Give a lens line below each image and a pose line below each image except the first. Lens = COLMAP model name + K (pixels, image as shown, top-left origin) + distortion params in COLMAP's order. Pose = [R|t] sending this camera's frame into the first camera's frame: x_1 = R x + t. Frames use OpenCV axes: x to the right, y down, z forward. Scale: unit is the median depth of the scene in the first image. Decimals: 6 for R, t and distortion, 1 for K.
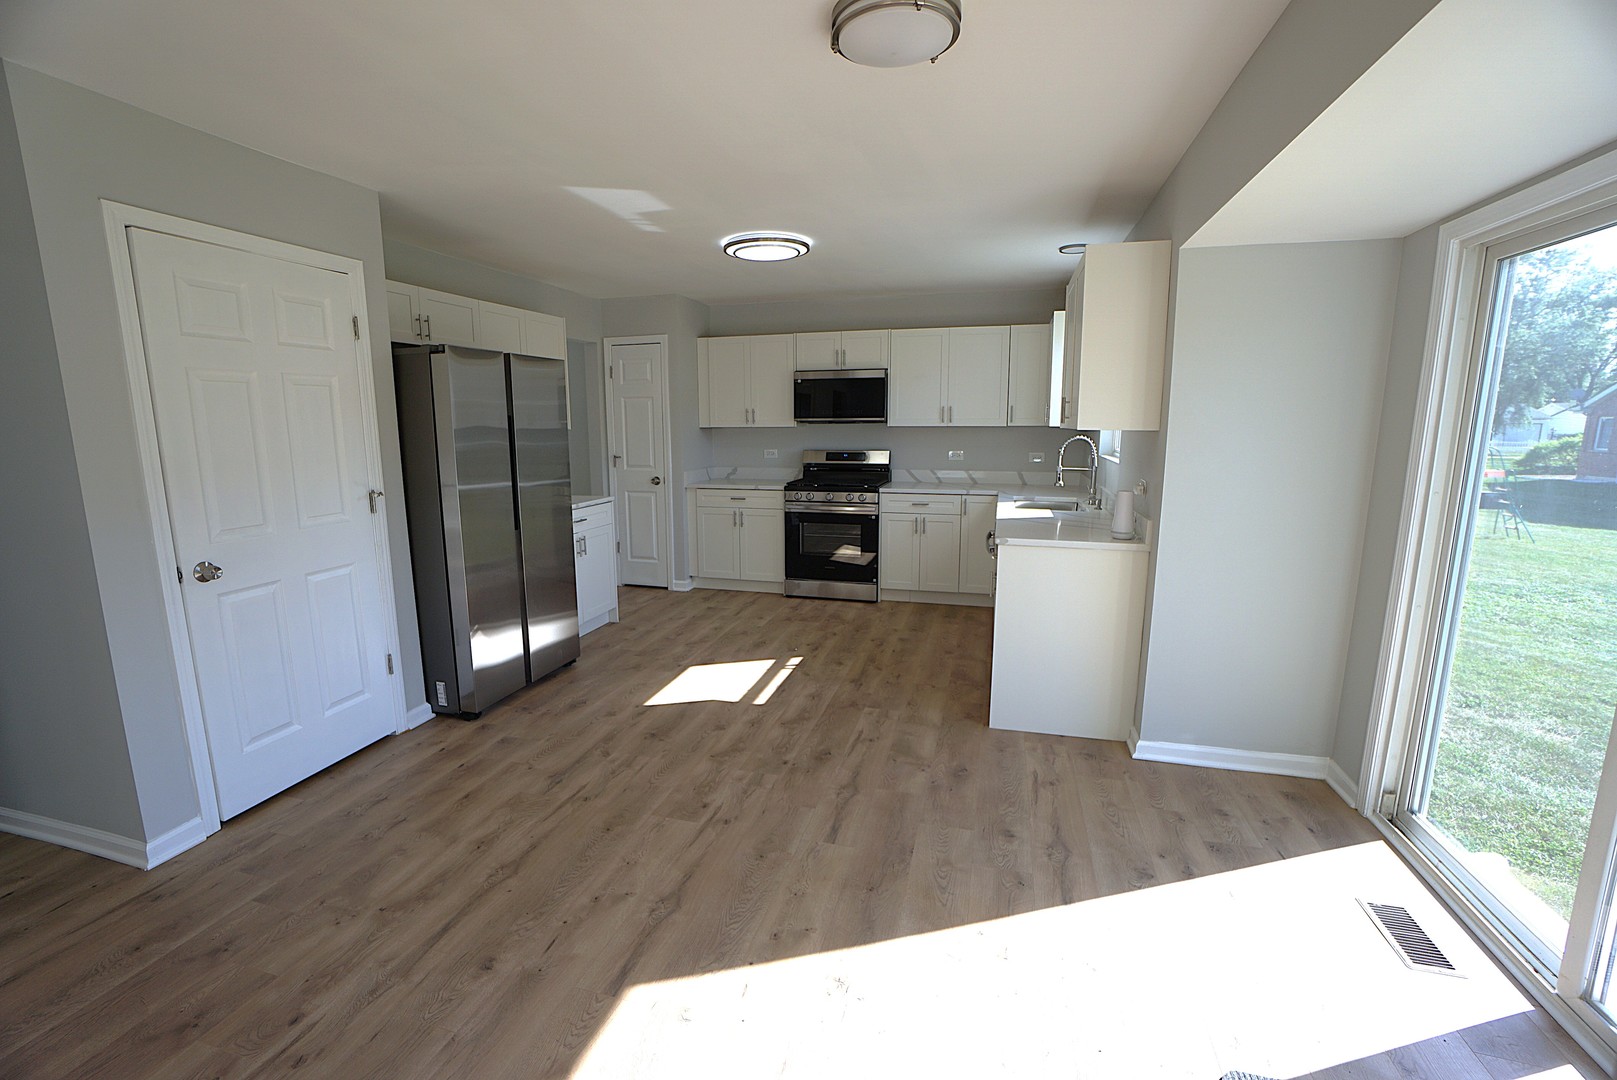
lens RADIAL K [[711.6, 0, 792.0], [0, 711.6, 540.1], [0, 0, 1]] dist [-0.063919, 0.022656]
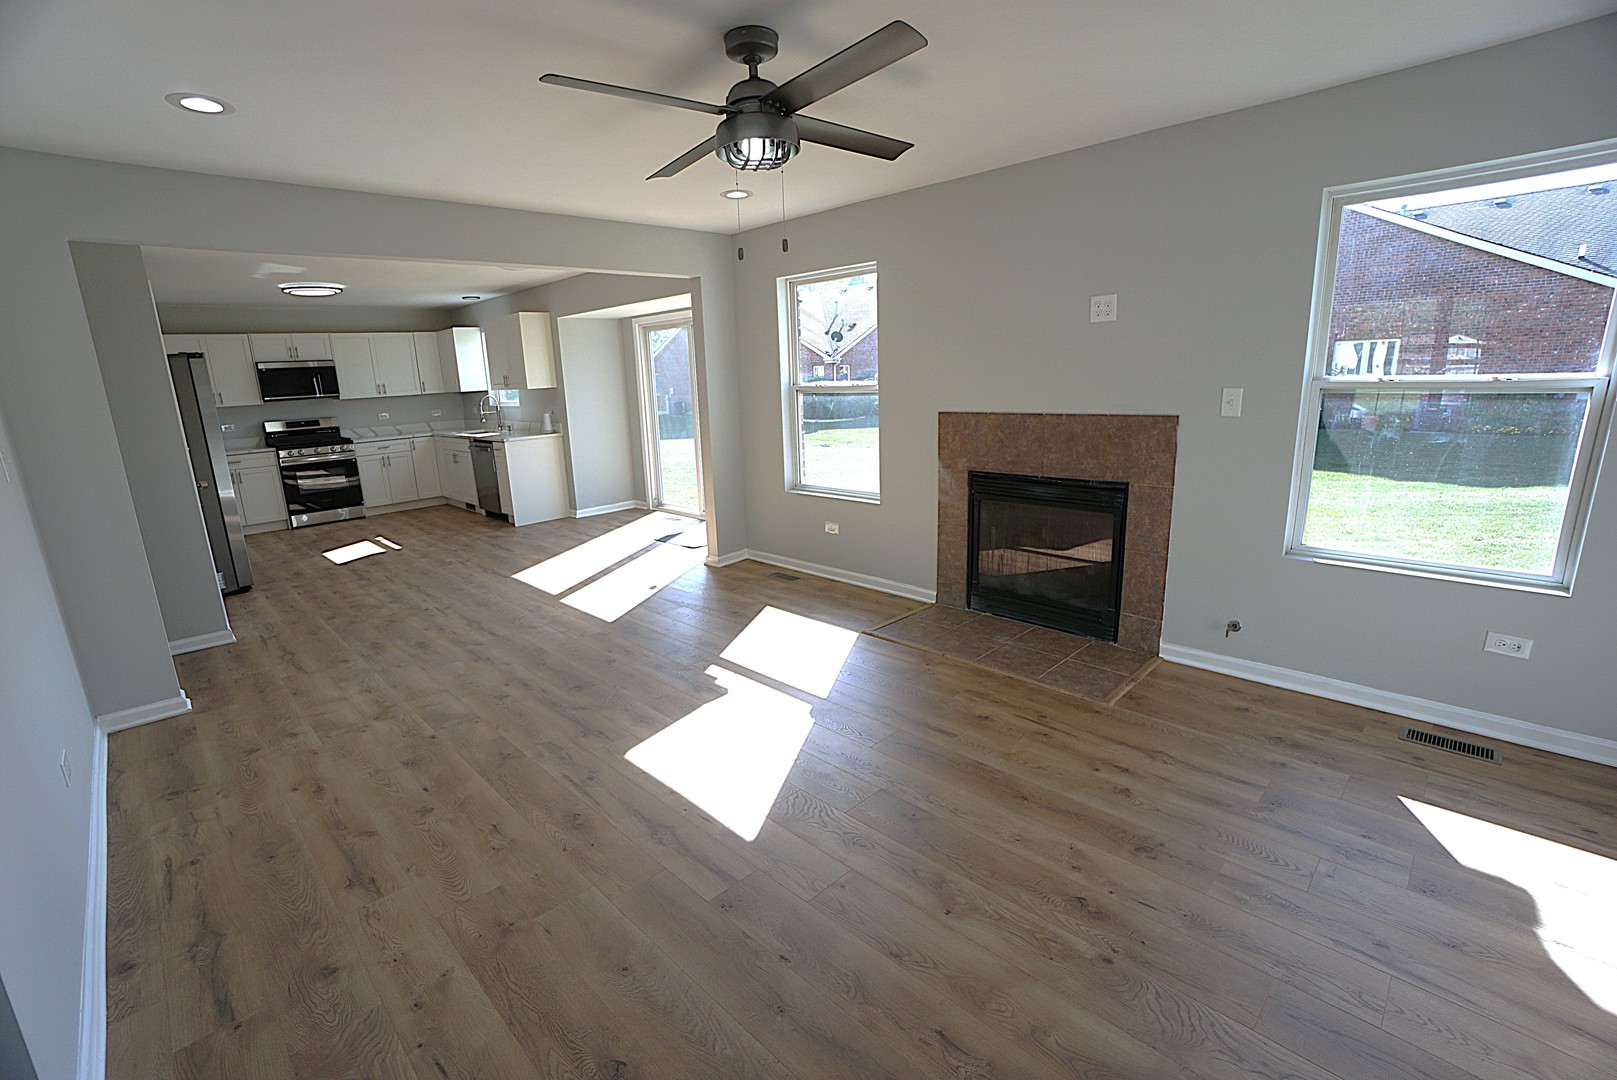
lens RADIAL K [[711.6, 0, 792.0], [0, 711.6, 540.1], [0, 0, 1]] dist [-0.063919, 0.022656]
pose [[0.488539, -0.215494, 0.845513, -0.724816], [0.182410, 0.972834, 0.142547, 0.093367], [-0.853262, 0.084590, 0.514576, -0.537302]]
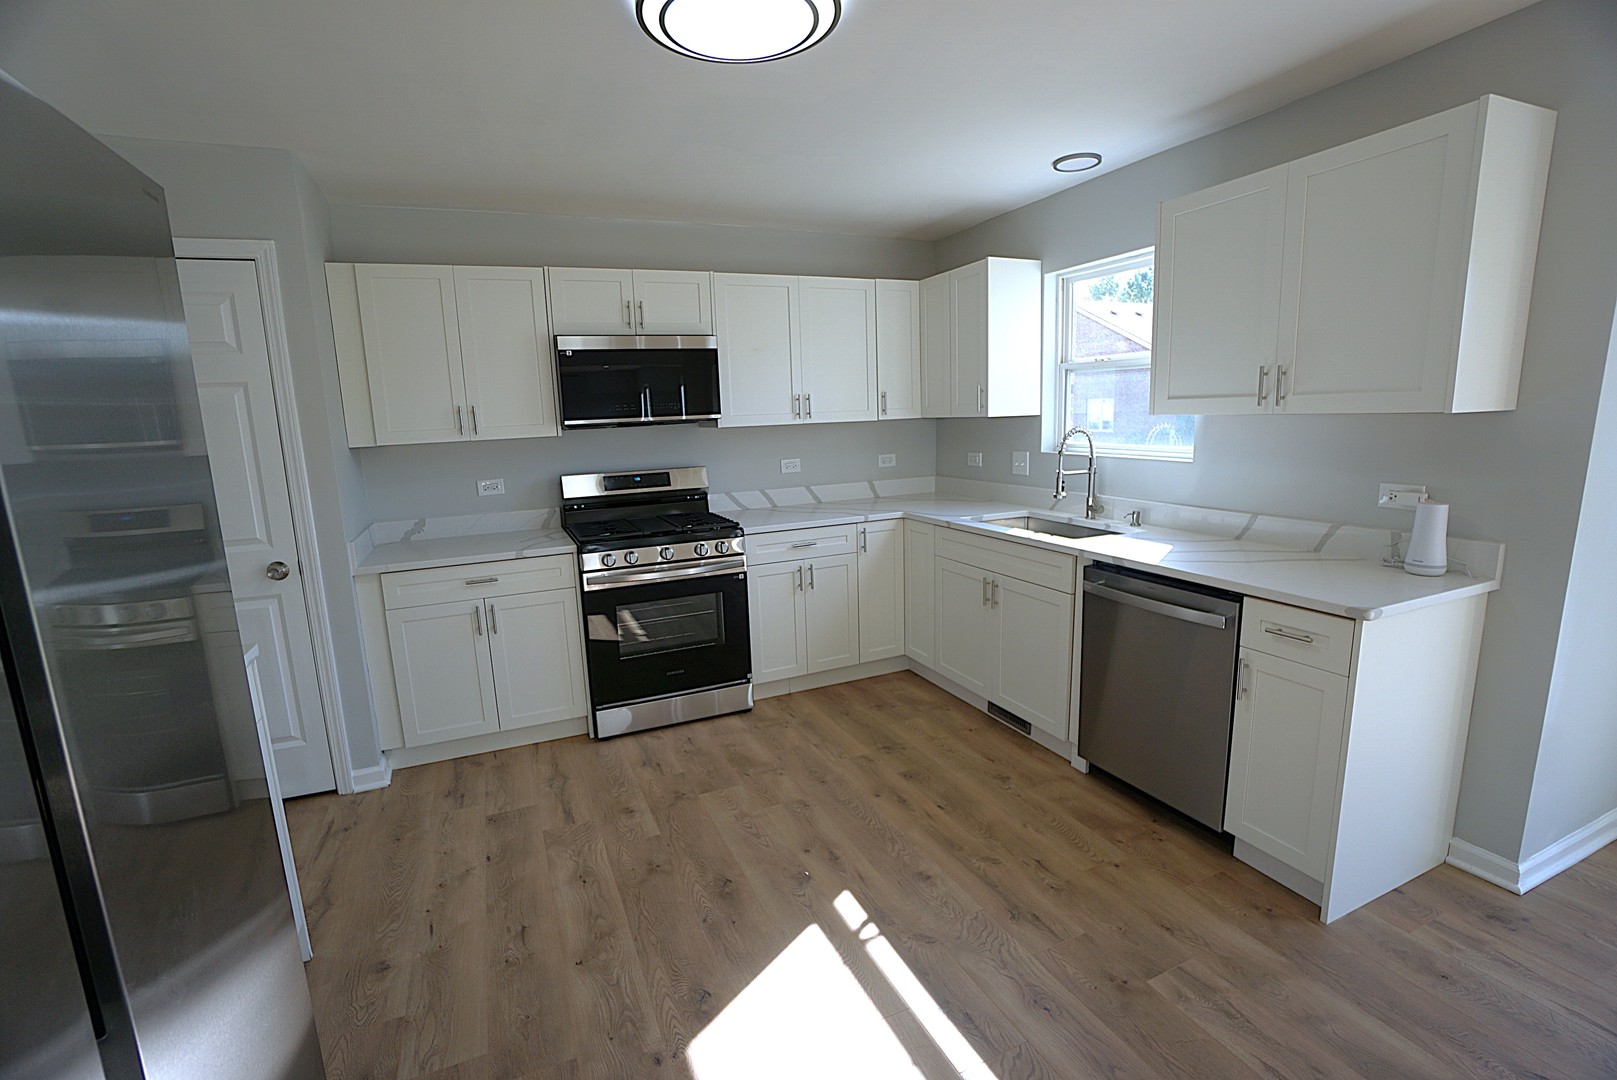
lens RADIAL K [[711.6, 0, 792.0], [0, 711.6, 540.1], [0, 0, 1]] dist [-0.063919, 0.022656]
pose [[0.770689, -0.134676, 0.622817, -0.233210], [0.138301, 0.989464, 0.042822, -0.085182], [-0.622022, 0.053134, 0.781195, 0.505161]]
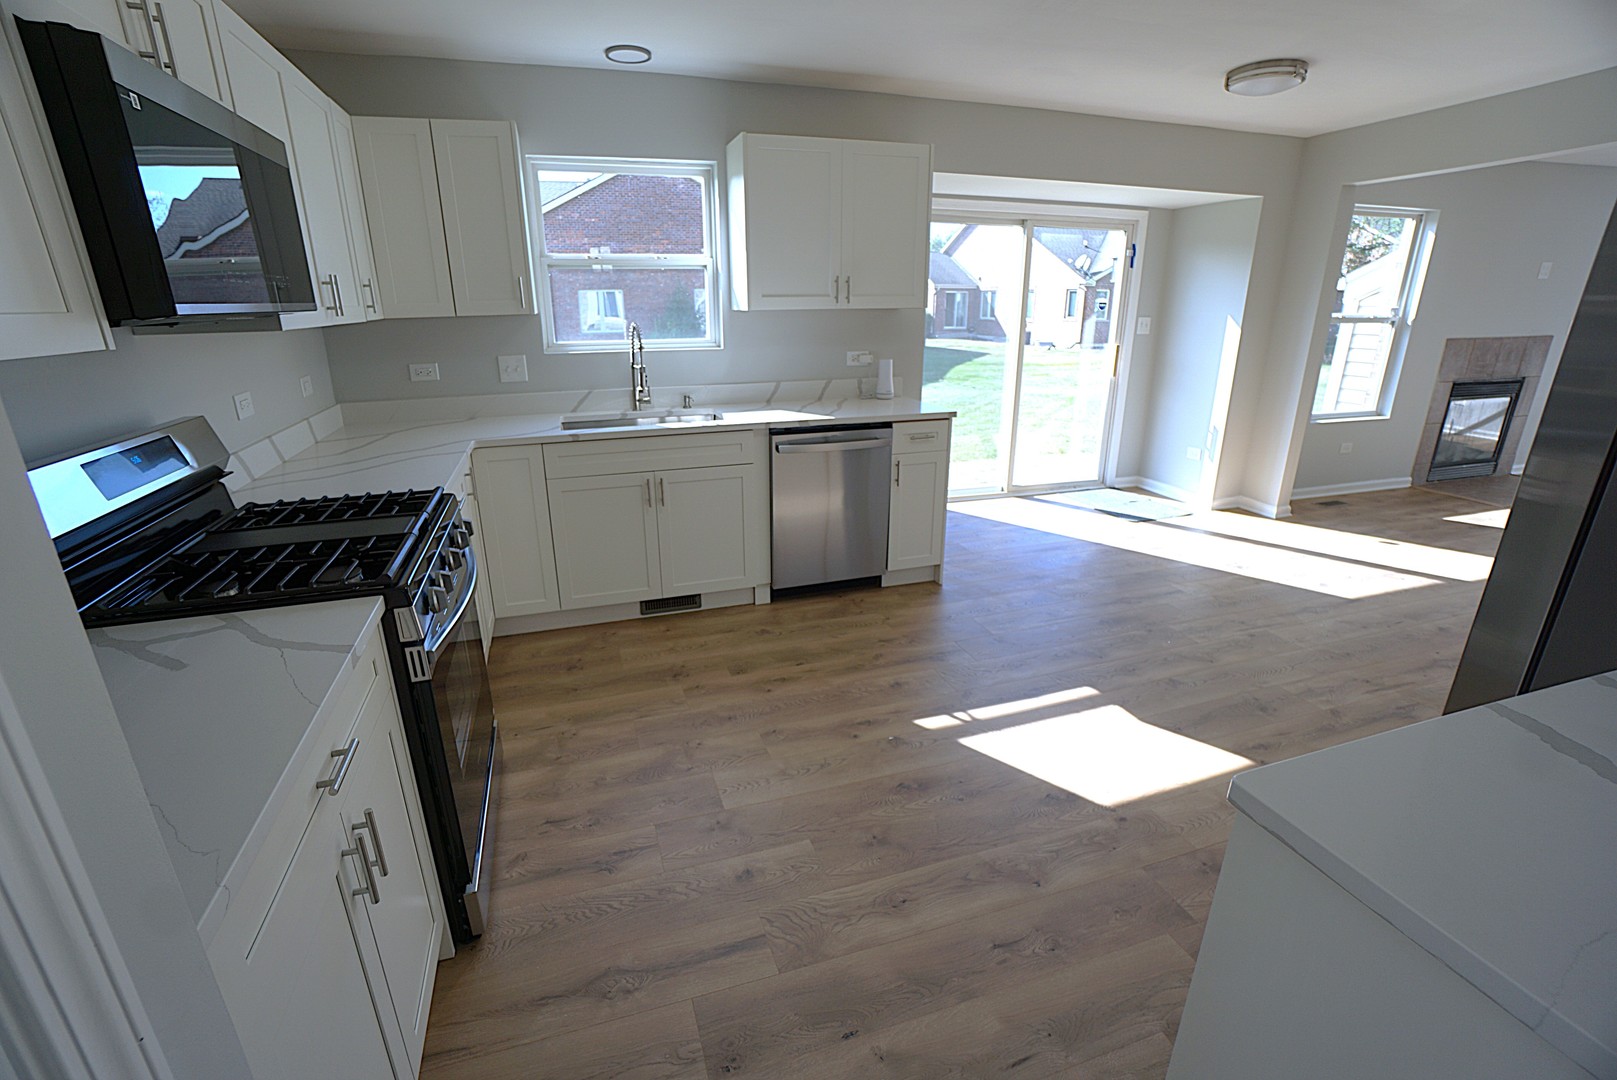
lens RADIAL K [[711.6, 0, 792.0], [0, 711.6, 540.1], [0, 0, 1]] dist [-0.063919, 0.022656]
pose [[-0.559425, -0.258825, 0.787434, -0.282291], [0.146865, 0.904014, 0.401483, -0.176220], [-0.815766, 0.340247, -0.467716, 1.052499]]
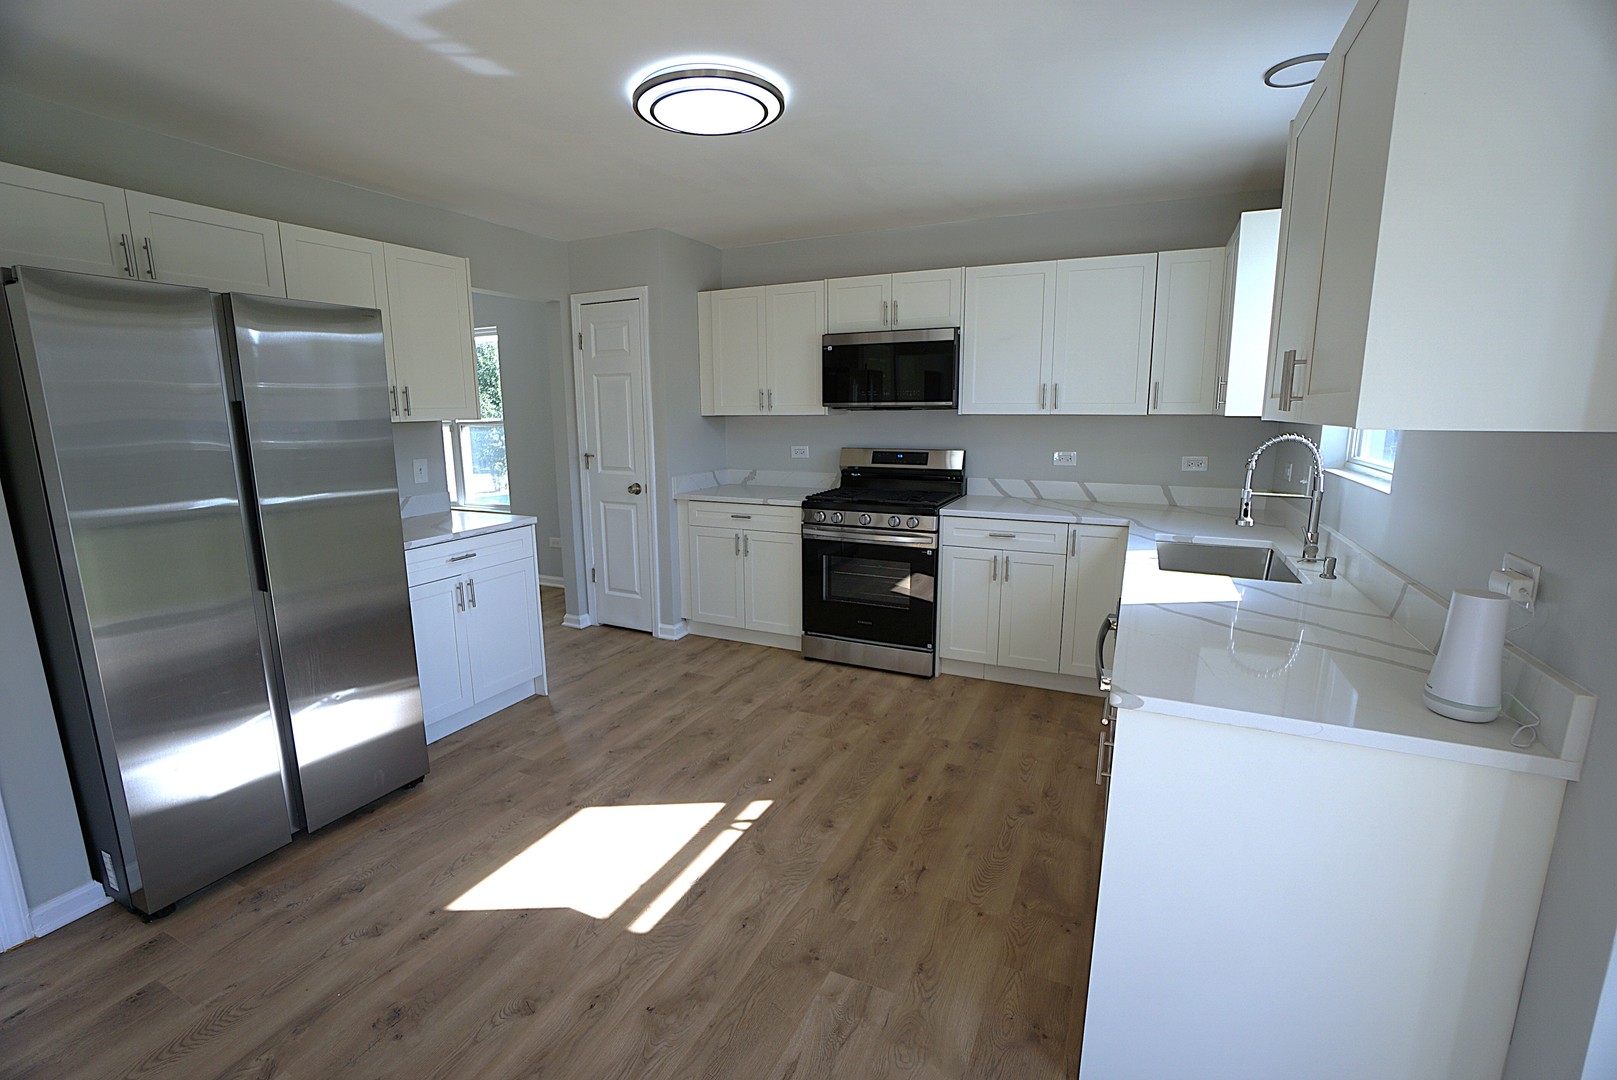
lens RADIAL K [[711.6, 0, 792.0], [0, 711.6, 540.1], [0, 0, 1]] dist [-0.063919, 0.022656]
pose [[0.985694, 0.028727, -0.166077, 0.100363], [-0.025507, 0.999444, 0.021484, -0.056063], [0.166602, -0.016941, 0.985879, 0.336478]]
